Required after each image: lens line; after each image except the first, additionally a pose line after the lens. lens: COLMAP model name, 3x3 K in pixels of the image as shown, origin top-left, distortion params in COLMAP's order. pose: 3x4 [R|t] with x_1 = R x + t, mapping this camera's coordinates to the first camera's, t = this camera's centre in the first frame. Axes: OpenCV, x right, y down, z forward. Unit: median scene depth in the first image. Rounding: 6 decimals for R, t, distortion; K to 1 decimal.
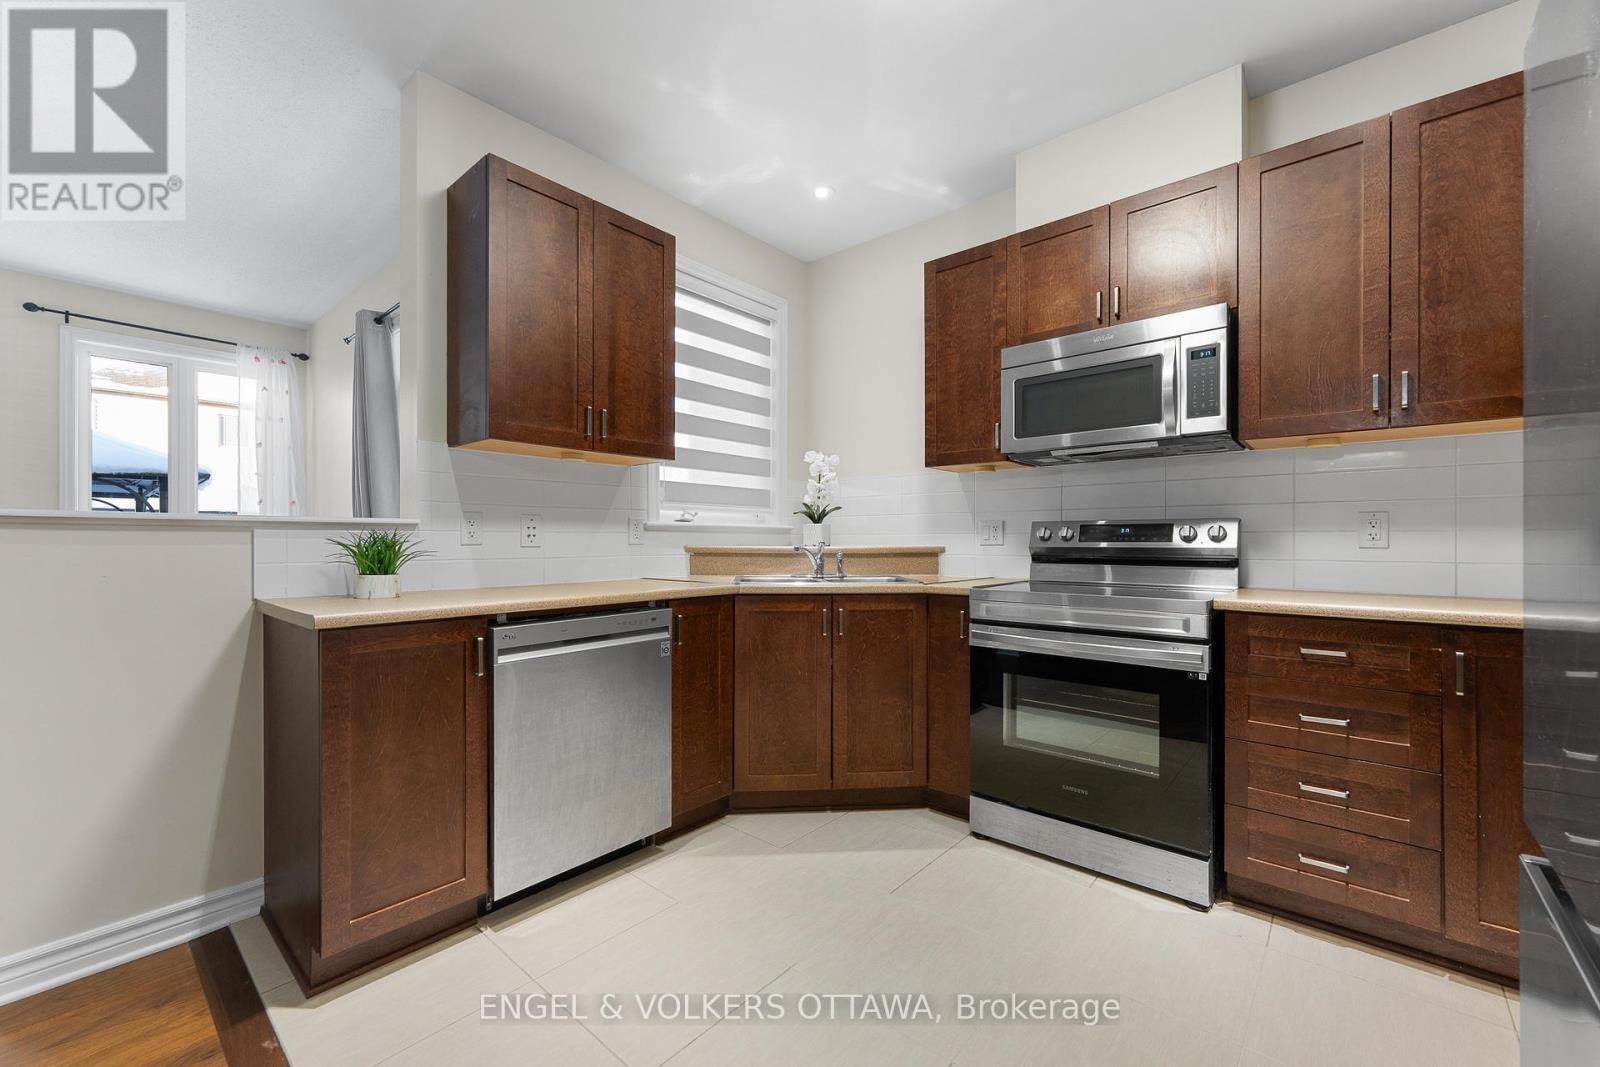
lens RADIAL K [[642.6, 0, 804.7], [0, 642.6, 540.3], [0, 0, 1]] dist [0.001859, 0.000201]
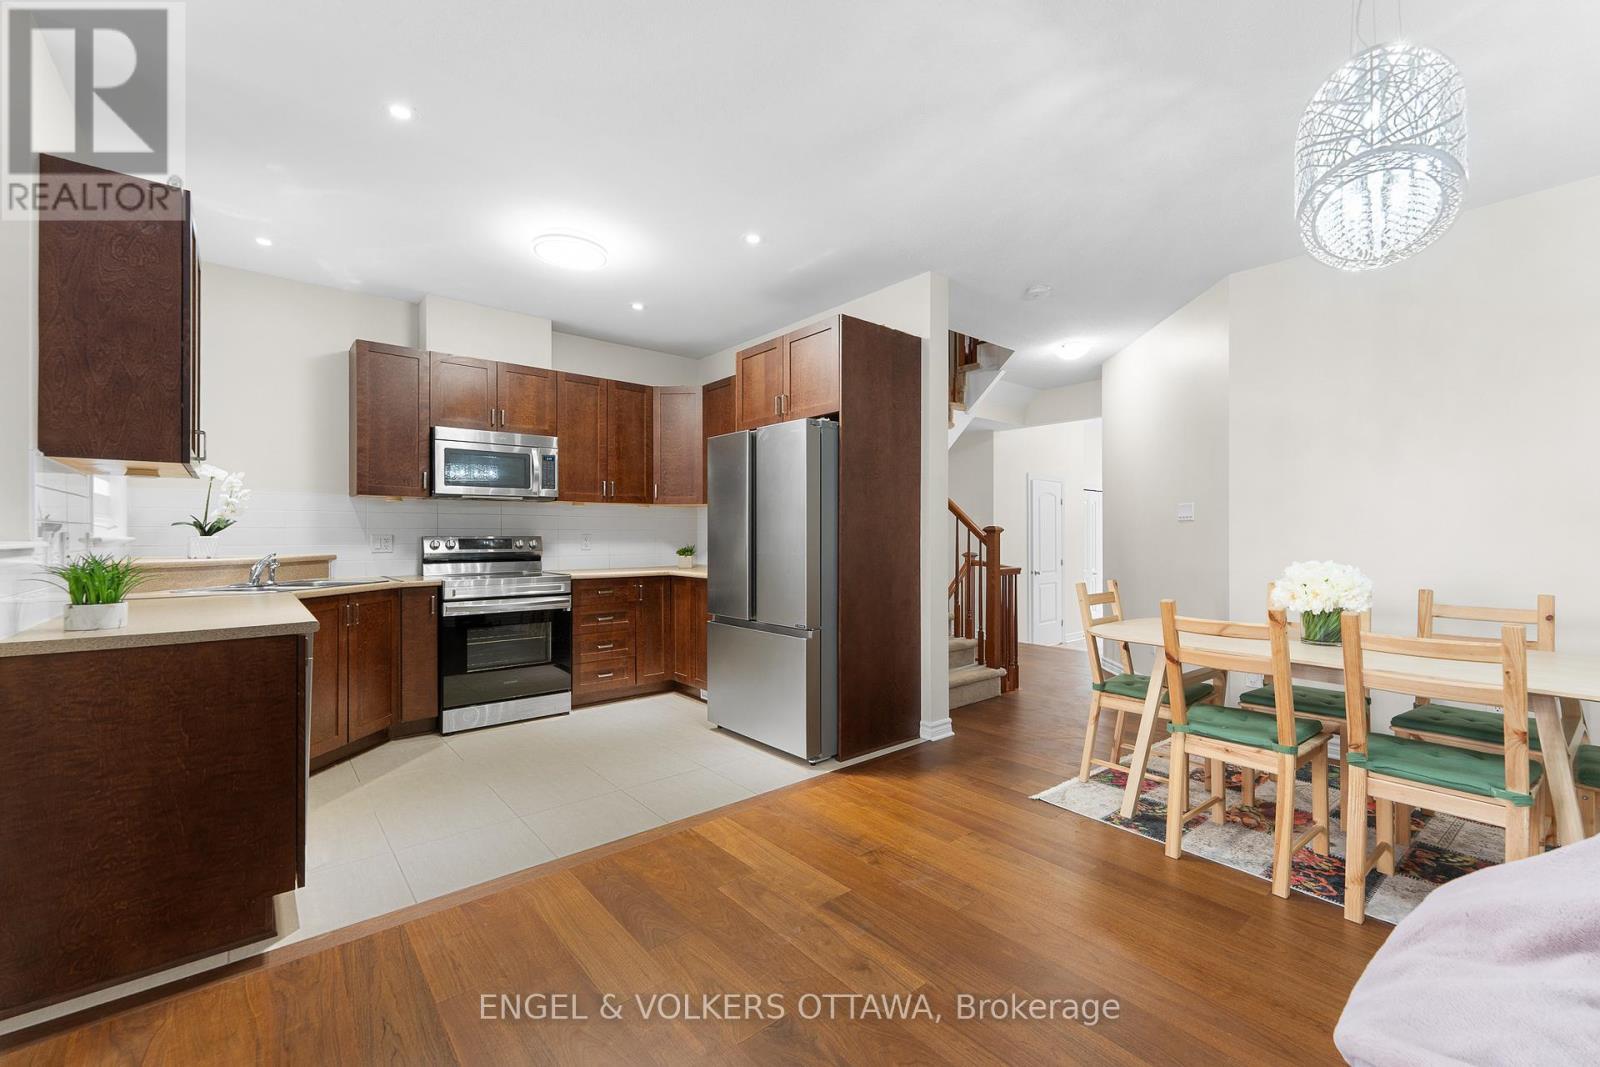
lens RADIAL K [[642.6, 0, 799.3], [0, 642.6, 537.1], [0, 0, 1]] dist [0.001859, 0.000201]
pose [[0.157637, -0.000077, 0.987497, -1.169816], [0.003563, 0.999994, -0.000491, -0.028333], [-0.987491, 0.003596, 0.157636, -0.115776]]
